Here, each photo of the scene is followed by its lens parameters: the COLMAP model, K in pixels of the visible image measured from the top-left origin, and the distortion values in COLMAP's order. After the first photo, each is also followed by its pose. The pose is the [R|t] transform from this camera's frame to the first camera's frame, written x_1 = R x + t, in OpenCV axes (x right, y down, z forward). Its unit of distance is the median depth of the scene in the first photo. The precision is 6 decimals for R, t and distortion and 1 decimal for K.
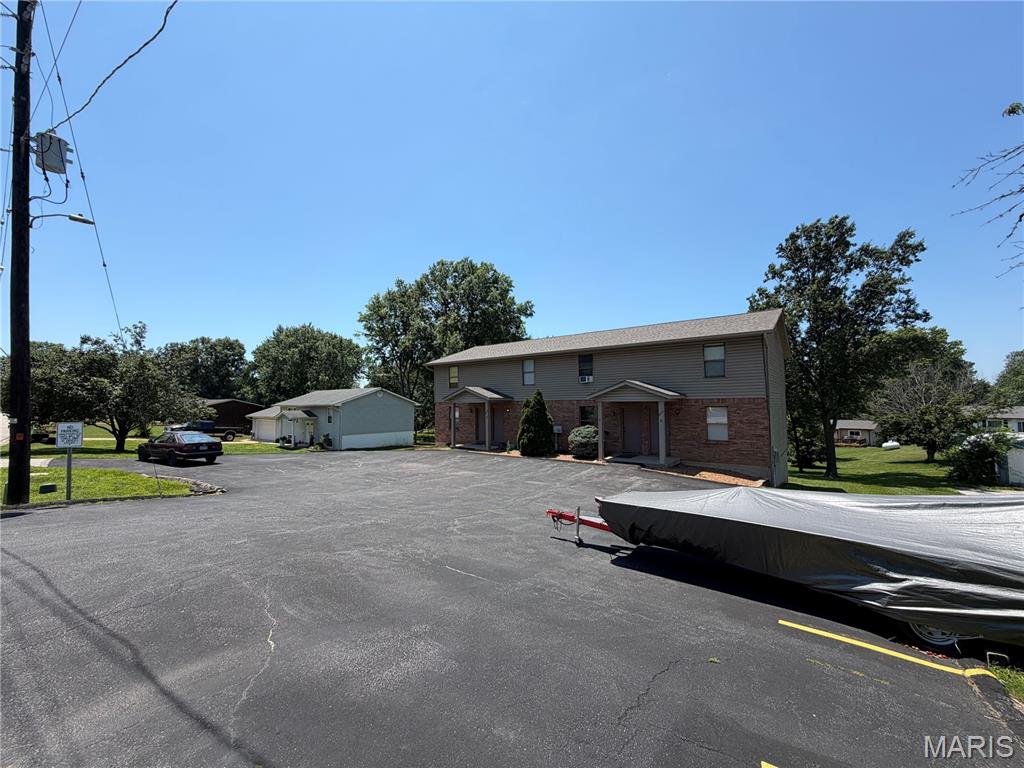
lens RADIAL K [[406.4, 0, 506.7], [0, 406.4, 383.5], [0, 0, 1]] dist [-0.000292, -0.000180]
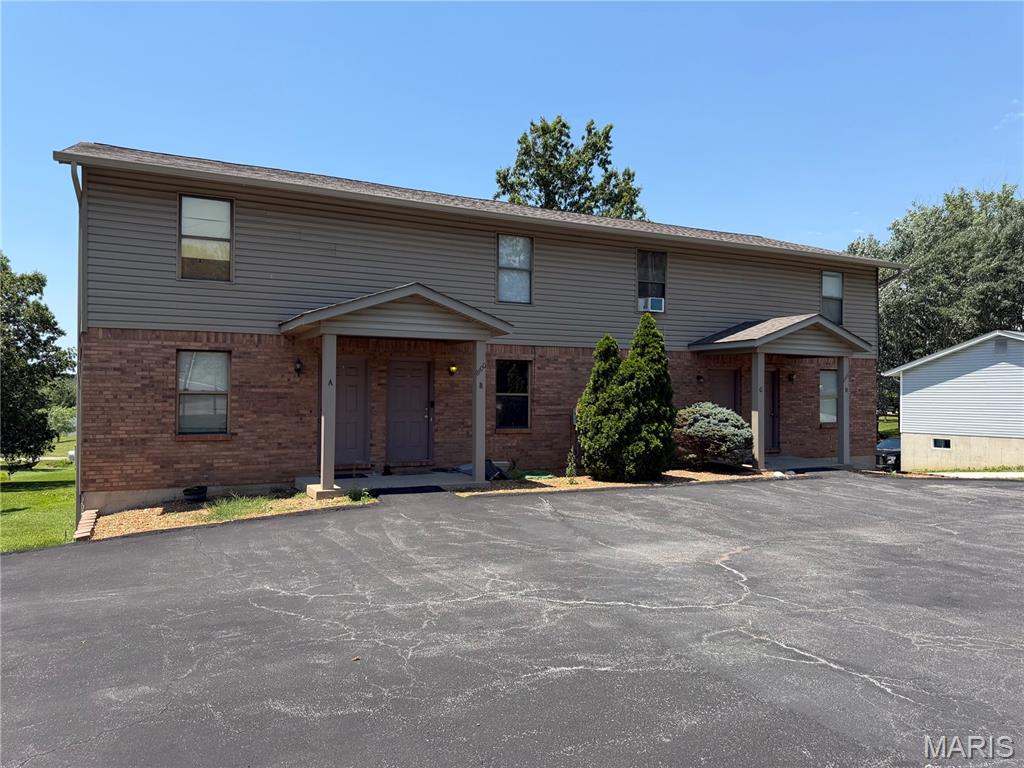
lens RADIAL K [[711.1, 0, 512.0], [0, 711.1, 384.0], [0, 0, 1]] dist [0.073369, 0.000124]
pose [[0.427477, 0.020571, 0.903792, -0.402836], [-0.057954, 0.998308, 0.004689, 0.056639], [-0.902167, -0.054383, 0.427946, 0.531434]]
